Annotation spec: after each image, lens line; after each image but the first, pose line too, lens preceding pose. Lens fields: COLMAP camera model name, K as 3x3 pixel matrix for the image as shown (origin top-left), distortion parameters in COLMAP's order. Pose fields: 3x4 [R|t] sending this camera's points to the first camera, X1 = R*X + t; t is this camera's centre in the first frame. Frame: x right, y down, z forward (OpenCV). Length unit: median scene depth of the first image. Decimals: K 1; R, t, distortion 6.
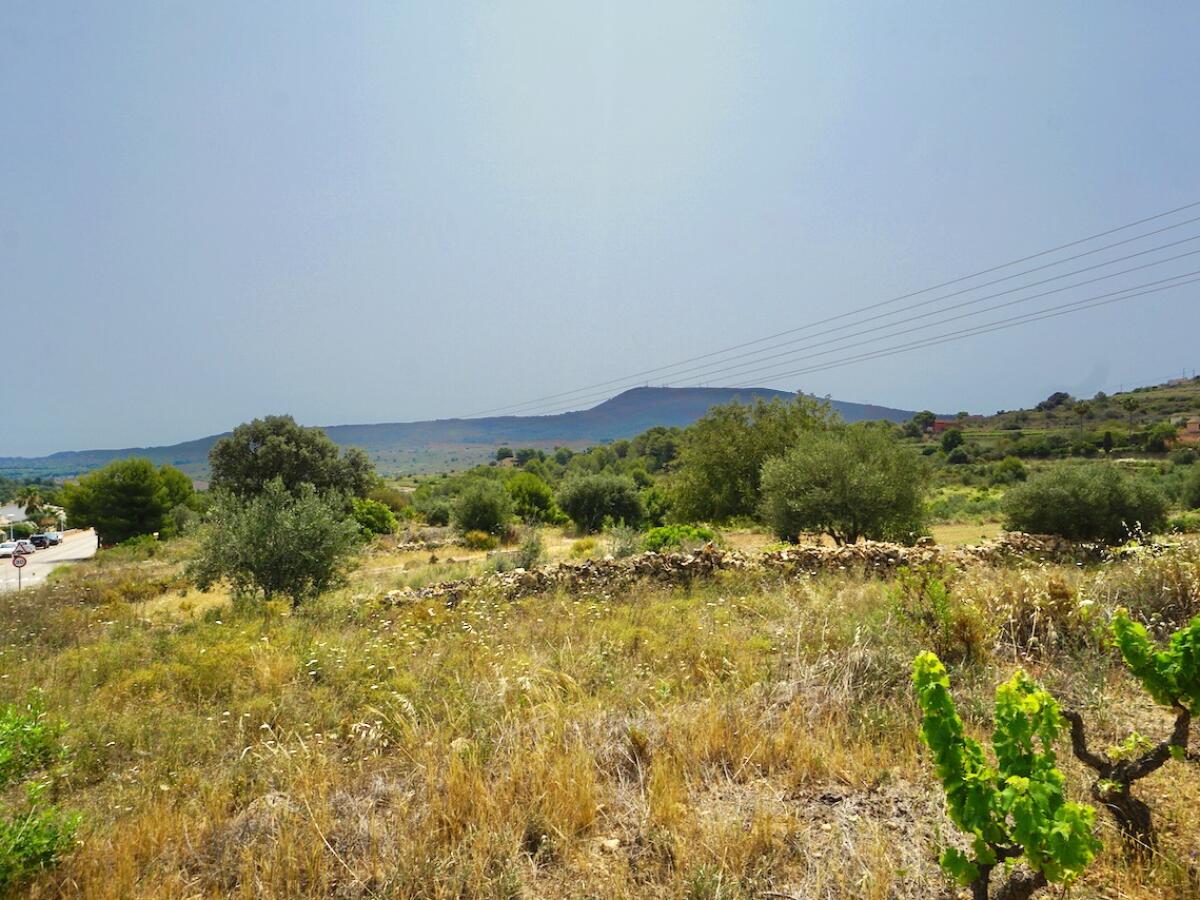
lens RADIAL K [[855.3, 0, 593.5], [0, 855.3, 447.8], [0, 0, 1]] dist [-0.001189, 0.017433]
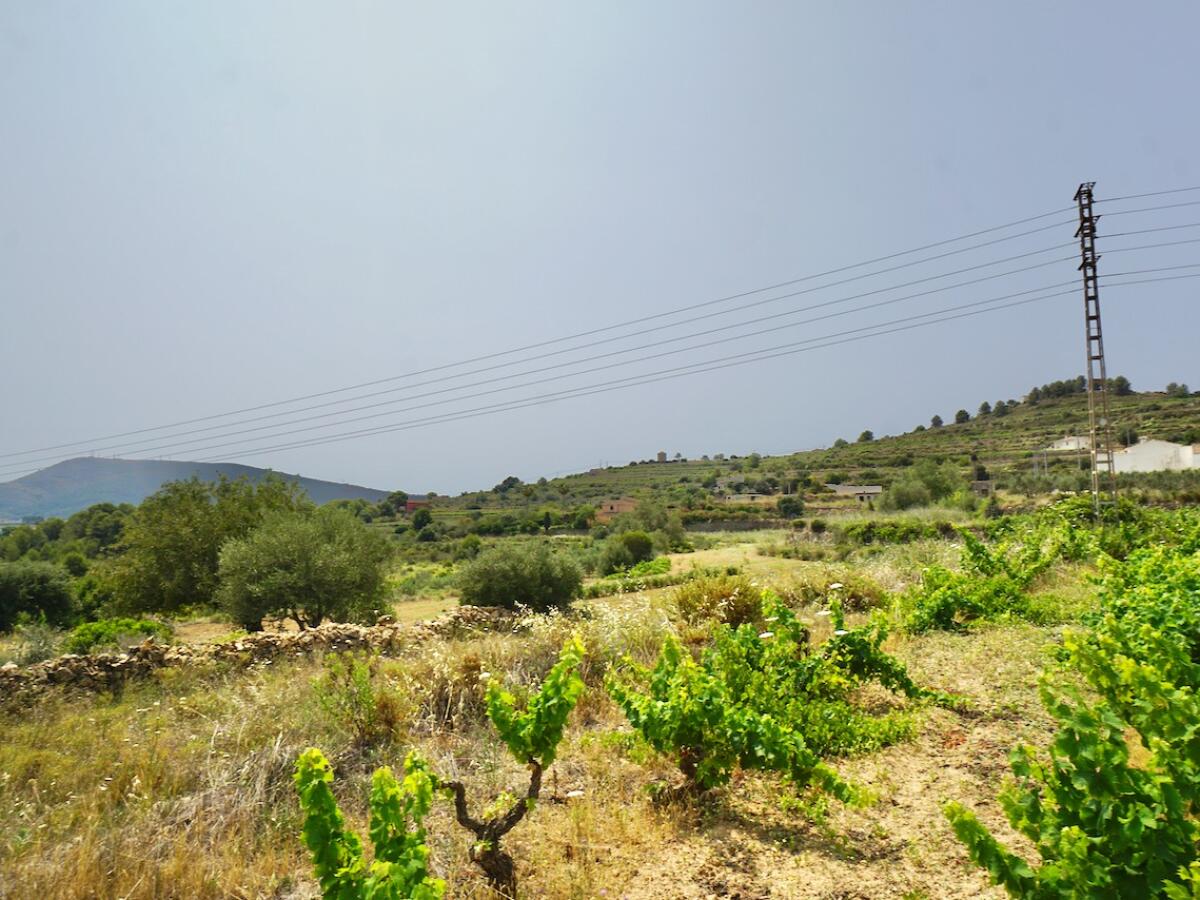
lens RADIAL K [[855.3, 0, 591.9], [0, 855.3, 450.1], [0, 0, 1]] dist [-0.001189, 0.017433]
pose [[0.830264, 0.044533, 0.555588, 0.007337], [0.005192, 0.996142, -0.087604, -0.001436], [-0.557346, 0.075619, 0.826830, -0.002372]]
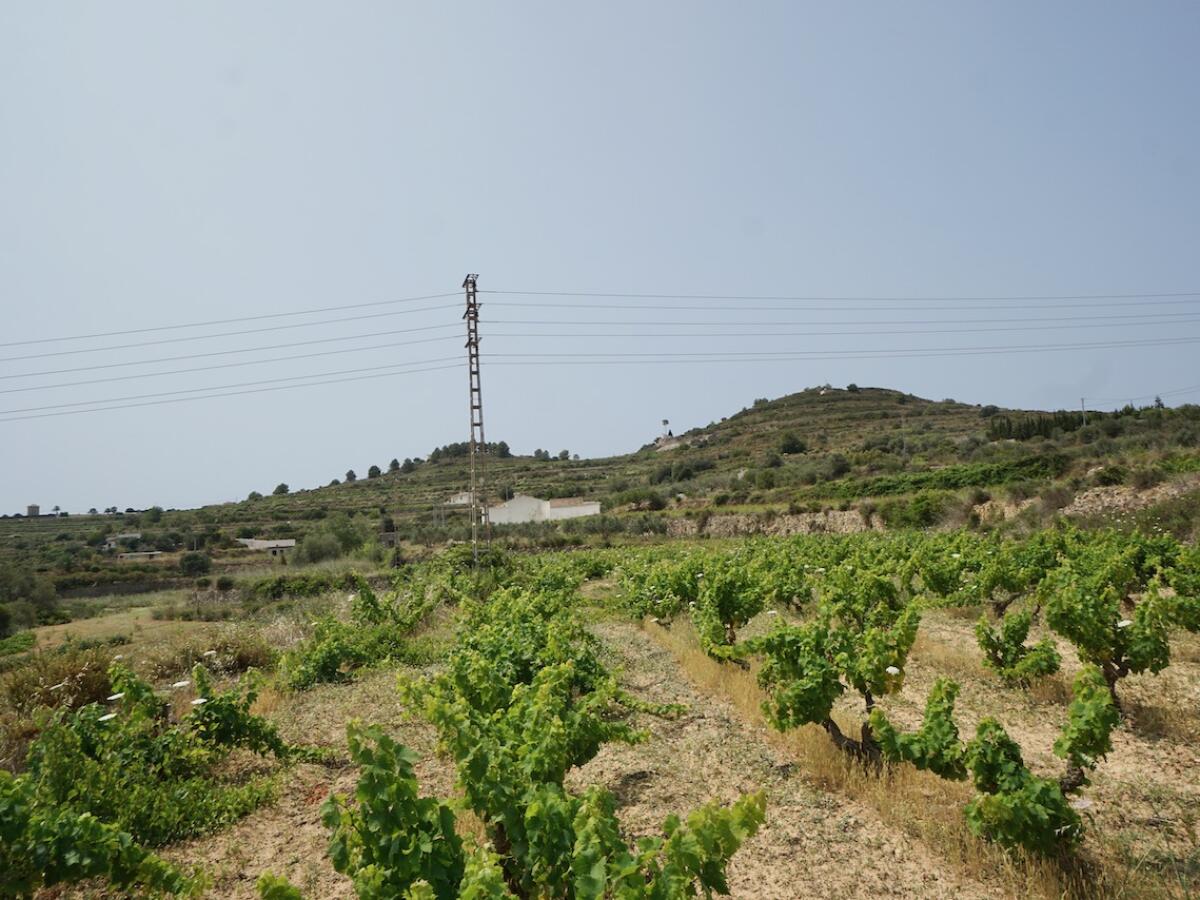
lens RADIAL K [[855.3, 0, 592.2], [0, 855.3, 450.6], [0, 0, 1]] dist [-0.001189, 0.017433]
pose [[0.317147, 0.106036, 0.942430, 0.012516], [0.052283, 0.990264, -0.129013, -0.001732], [-0.946934, 0.090189, 0.308516, -0.008192]]
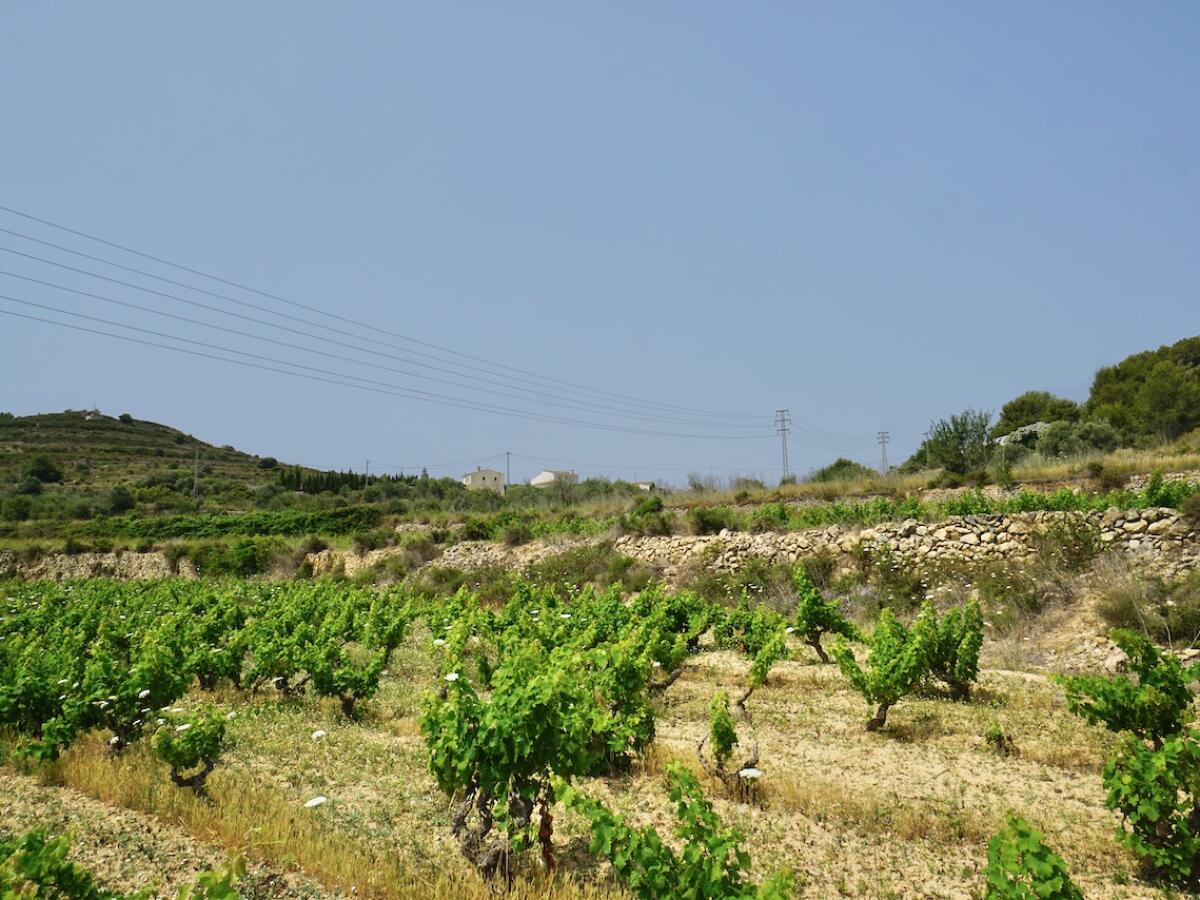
lens RADIAL K [[855.3, 0, 598.1], [0, 855.3, 446.7], [0, 0, 1]] dist [-0.001189, 0.017433]
pose [[-0.477765, 0.150088, 0.865571, 0.181126], [0.030323, 0.987528, -0.154497, -0.007420], [-0.877964, -0.047566, -0.476358, 0.087759]]
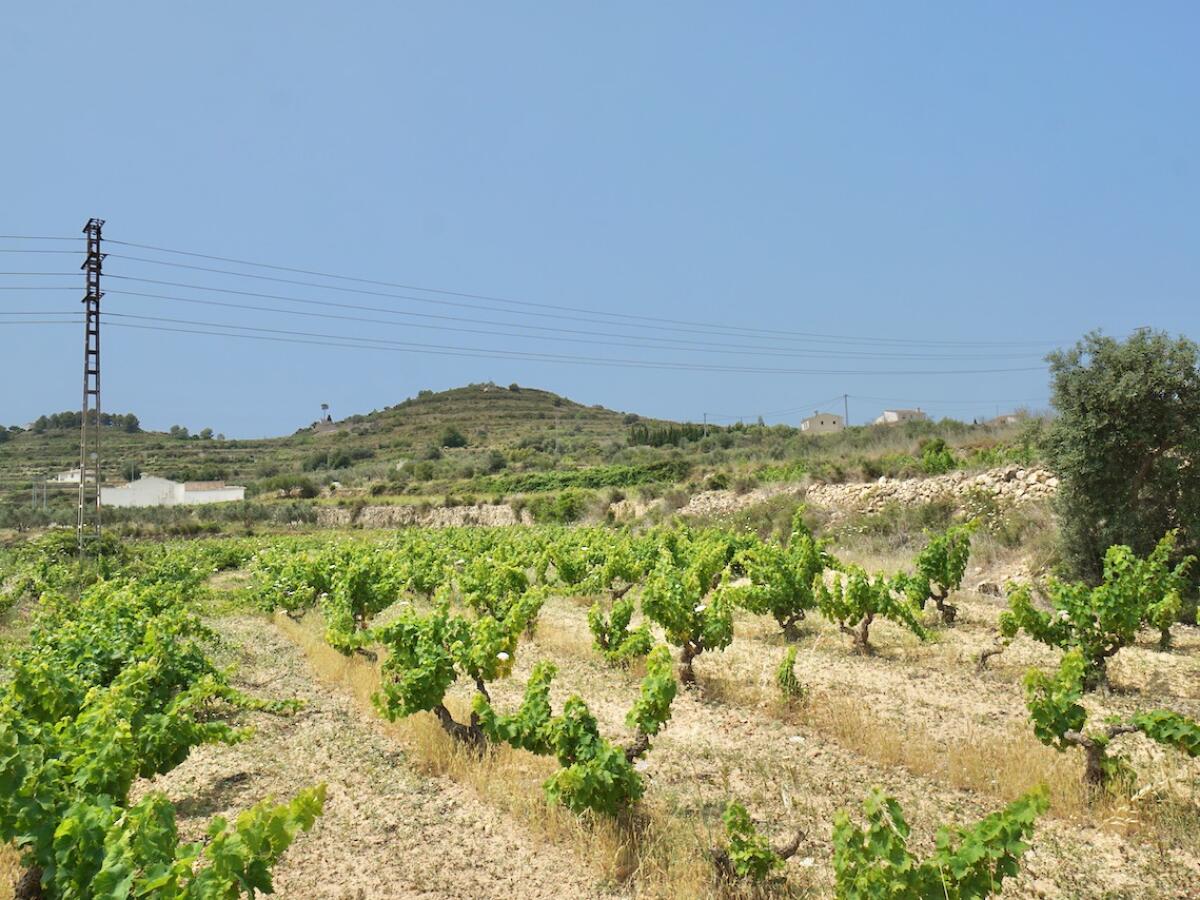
lens RADIAL K [[855.3, 0, 592.1], [0, 855.3, 450.6], [0, 0, 1]] dist [-0.001189, 0.017433]
pose [[-0.071816, 0.104024, 0.991979, 0.013124], [0.037772, 0.994117, -0.101513, -0.001194], [-0.996702, 0.030179, -0.075323, -0.013763]]
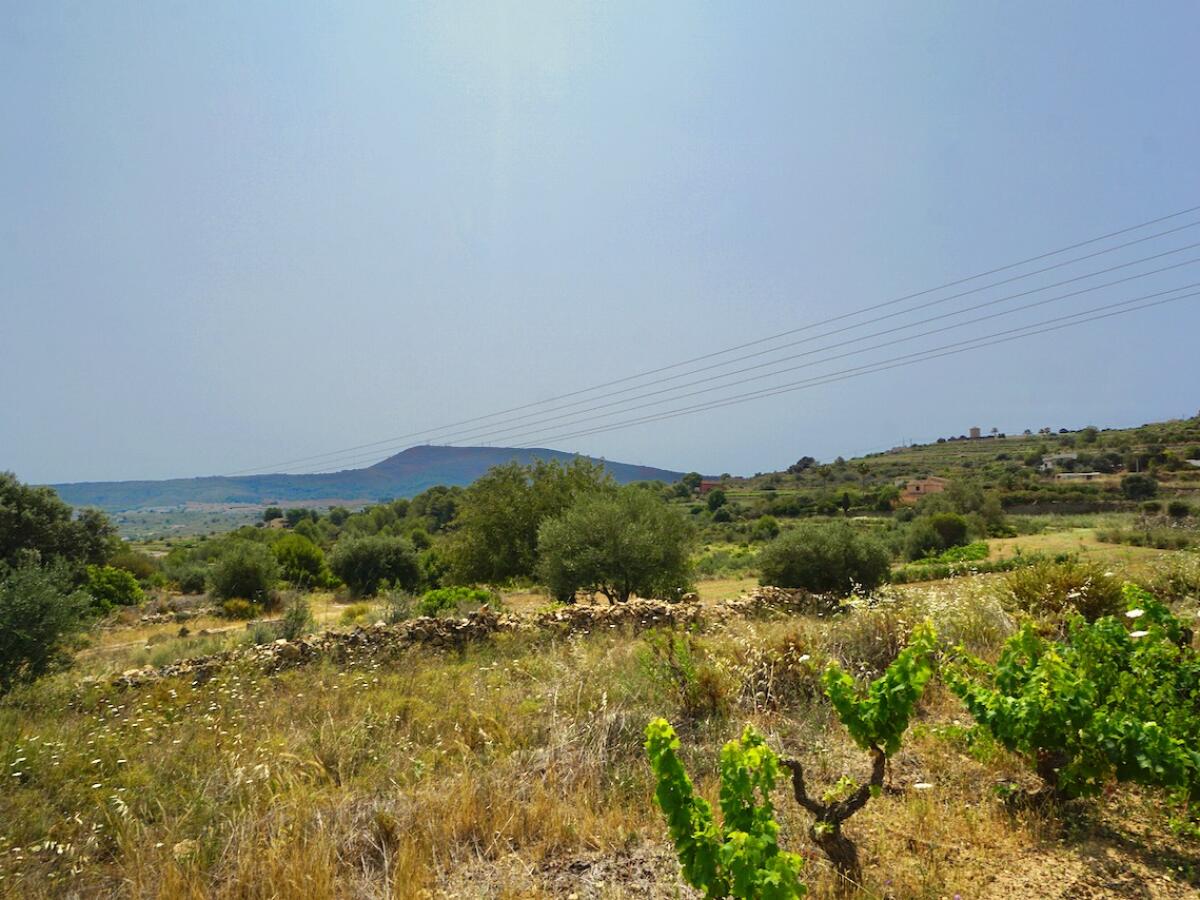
lens RADIAL K [[855.3, 0, 592.8], [0, 855.3, 451.1], [0, 0, 1]] dist [-0.001189, 0.017433]
pose [[0.968266, 0.015270, 0.249455, 0.003337], [0.001123, 0.997856, -0.065442, -0.001188], [-0.249919, 0.063645, 0.966173, -0.000770]]
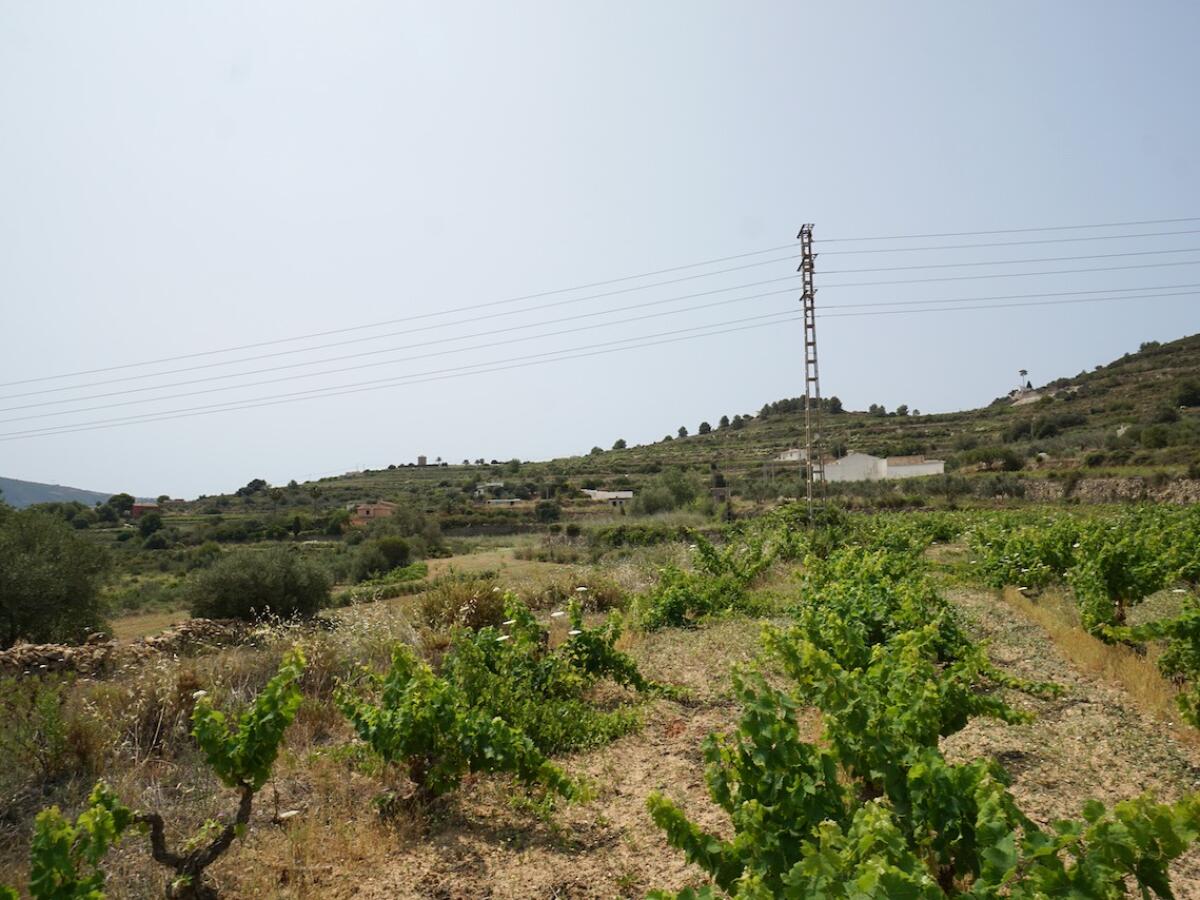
lens RADIAL K [[855.3, 0, 592.9], [0, 855.3, 449.9], [0, 0, 1]] dist [-0.001189, 0.017433]
pose [[0.644439, 0.063337, 0.762028, 0.009611], [0.009776, 0.995800, -0.091034, -0.001468], [-0.764593, 0.066116, 0.641113, -0.004816]]
